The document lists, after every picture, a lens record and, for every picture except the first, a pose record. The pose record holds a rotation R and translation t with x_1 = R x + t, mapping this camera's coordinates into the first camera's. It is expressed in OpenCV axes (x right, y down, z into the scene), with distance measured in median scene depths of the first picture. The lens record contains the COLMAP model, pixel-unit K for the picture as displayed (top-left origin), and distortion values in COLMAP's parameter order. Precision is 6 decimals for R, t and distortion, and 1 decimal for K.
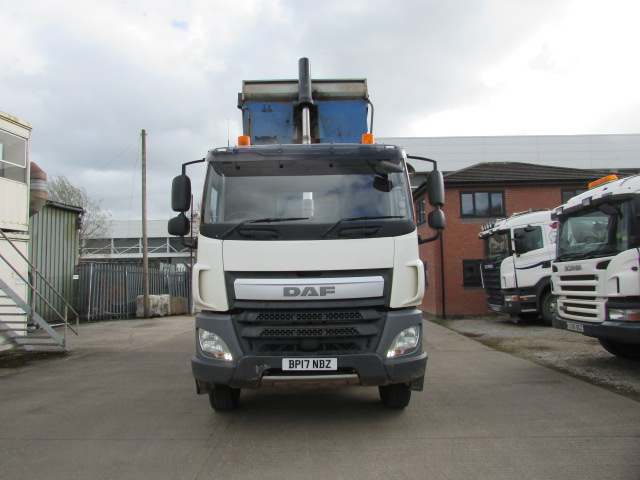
lens RADIAL K [[448.9, 0, 320.0], [0, 448.9, 240.0], [0, 0, 1]] dist [0.004047, 0.002384]
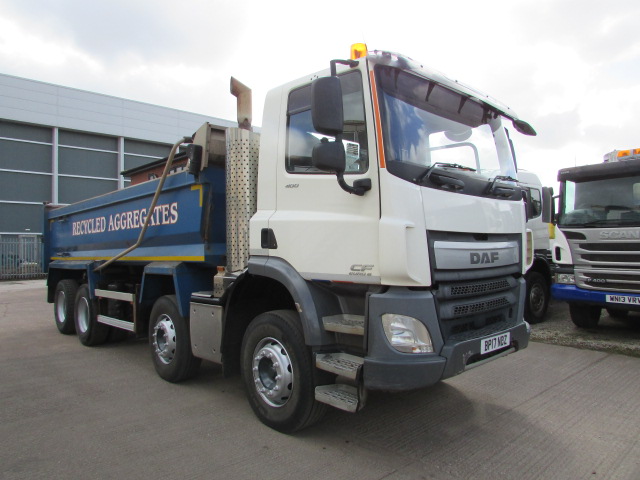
lens RADIAL K [[448.9, 0, 320.0], [0, 448.9, 240.0], [0, 0, 1]] dist [0.004047, 0.002384]
pose [[0.732263, 0.020036, 0.680727, -0.814174], [-0.053753, 0.998149, 0.028444, 0.073508], [-0.678897, -0.057420, 0.731985, 0.590861]]
